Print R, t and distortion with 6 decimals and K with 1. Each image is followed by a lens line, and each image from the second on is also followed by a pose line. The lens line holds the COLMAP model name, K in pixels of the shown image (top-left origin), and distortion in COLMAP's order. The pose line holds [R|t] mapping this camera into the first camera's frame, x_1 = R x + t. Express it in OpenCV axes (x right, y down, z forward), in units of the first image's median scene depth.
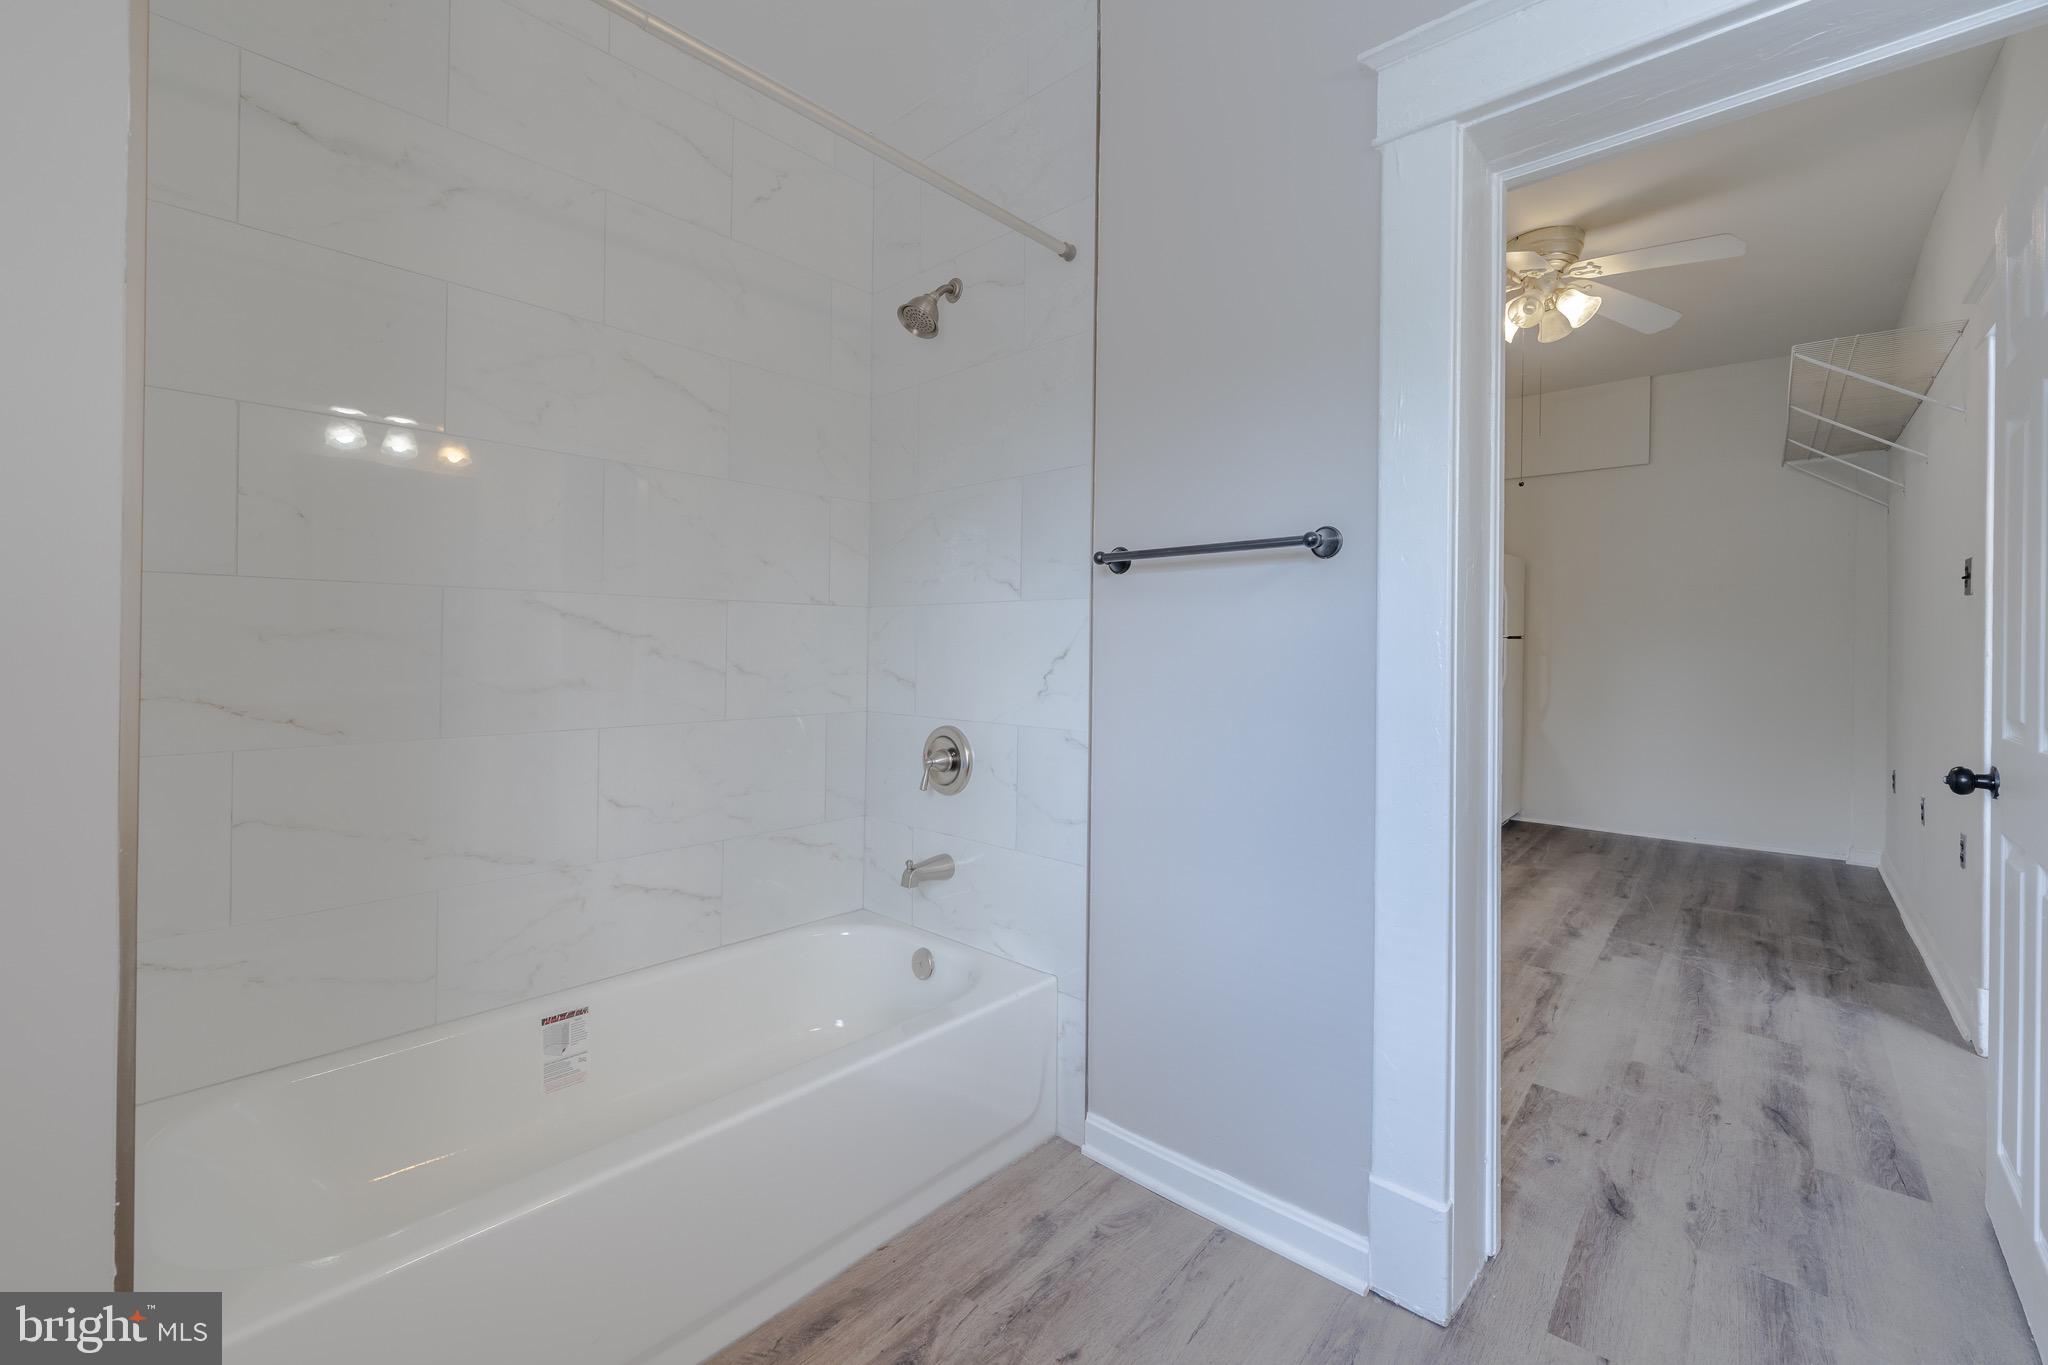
lens RADIAL K [[838.4, 0, 1022.9], [0, 838.4, 656.1], [0, 0, 1]] dist [-0.000301, -0.000005]
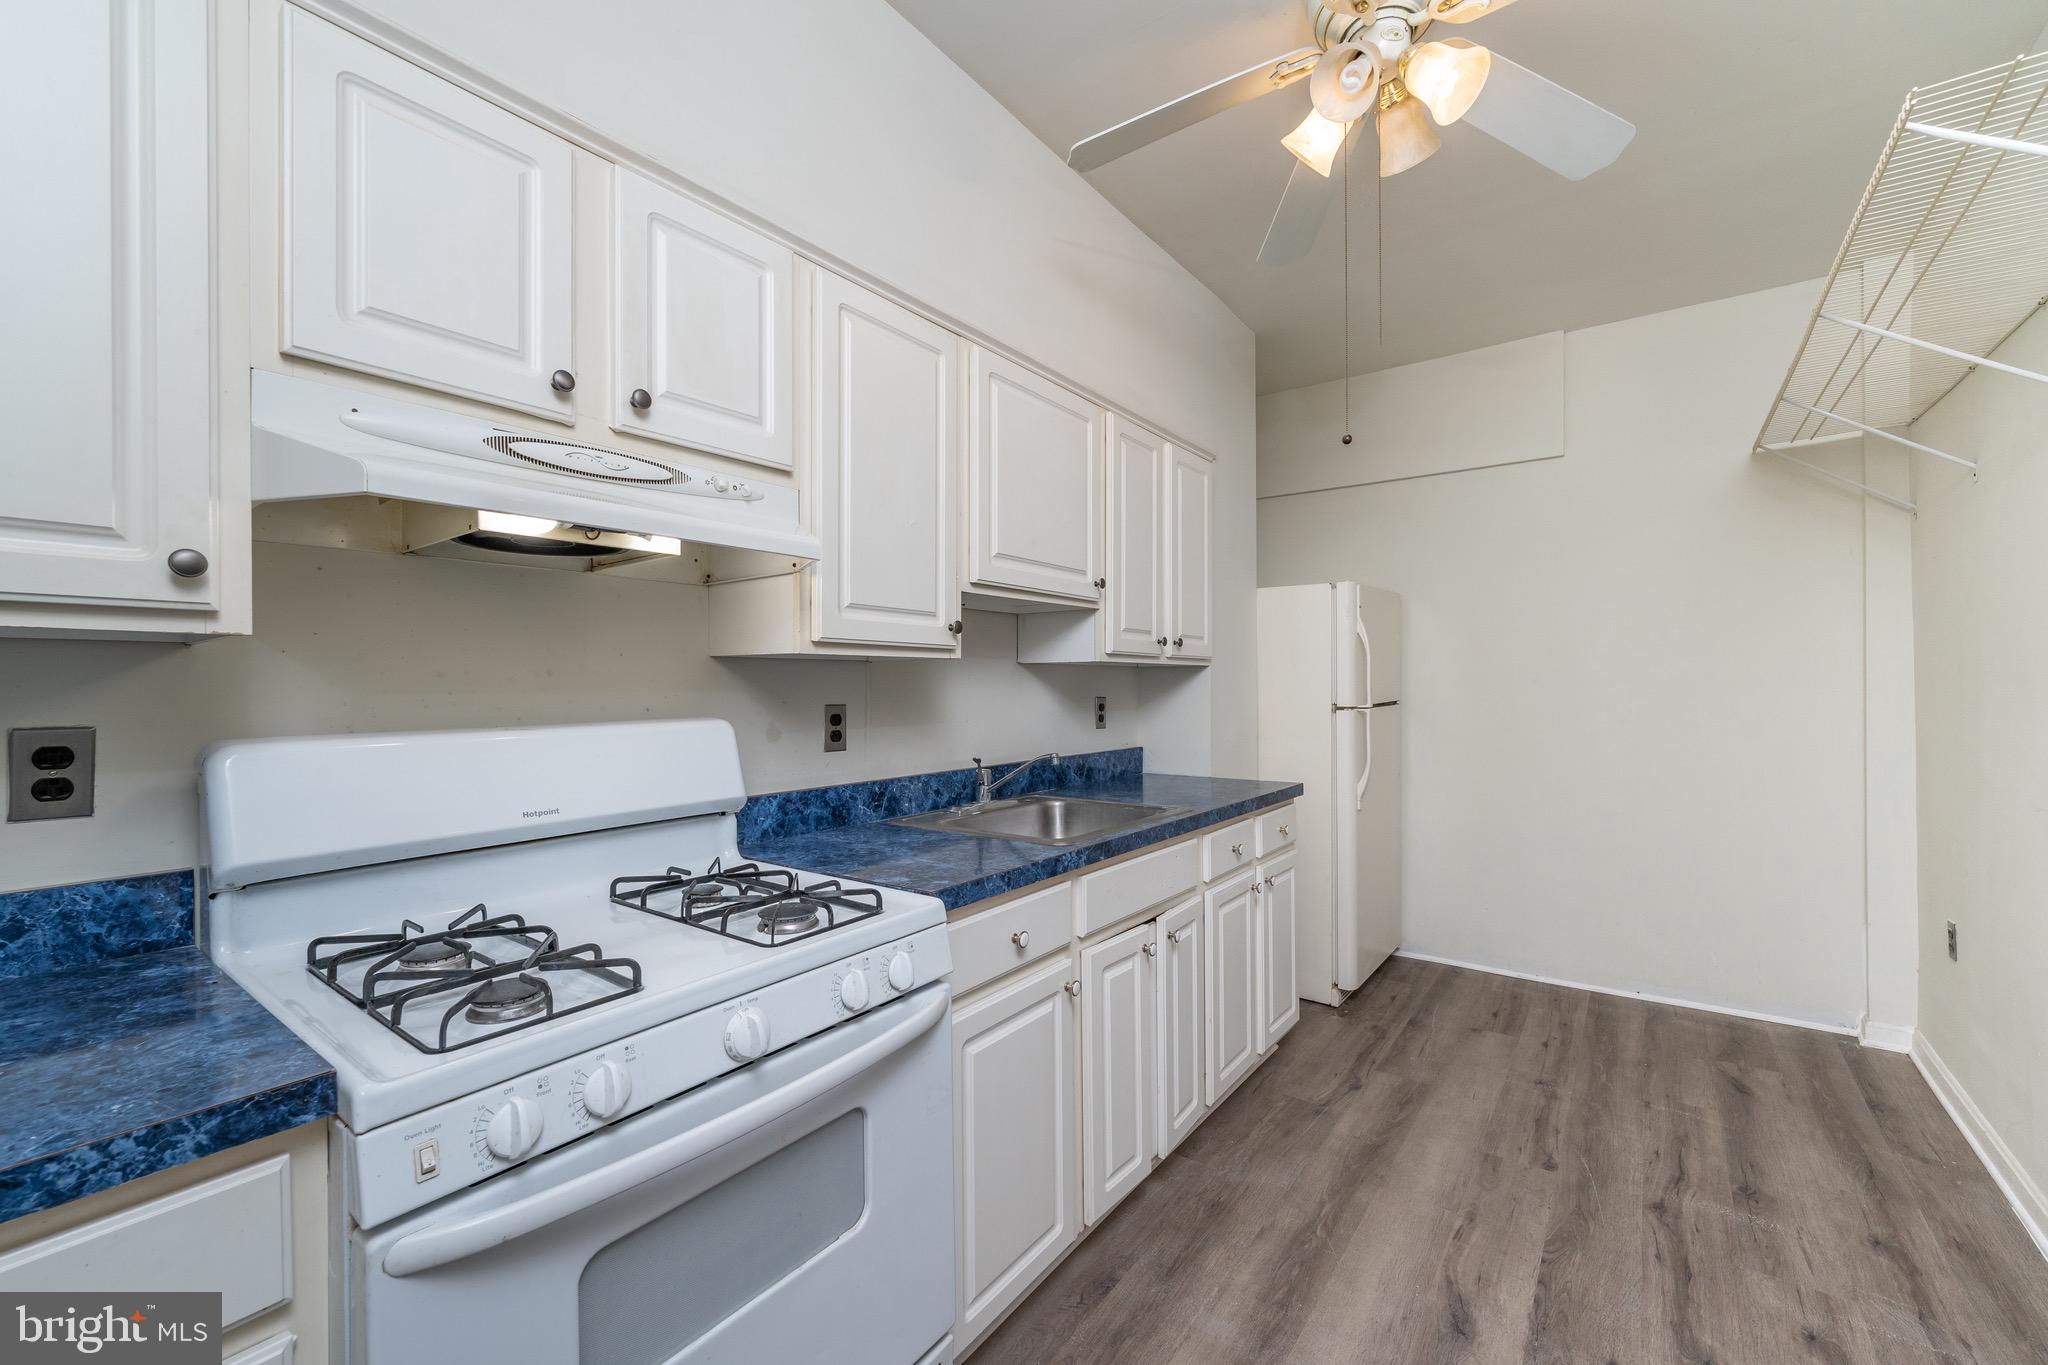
lens RADIAL K [[832.3, 0, 1031.7], [0, 832.3, 690.4], [0, 0, 1]] dist [-0.000599, 0.000172]
pose [[0.996325, -0.017686, 0.083806, 0.287345], [0.017682, 0.999843, 0.000795, -0.043513], [-0.083807, 0.000689, 0.996482, 0.411020]]
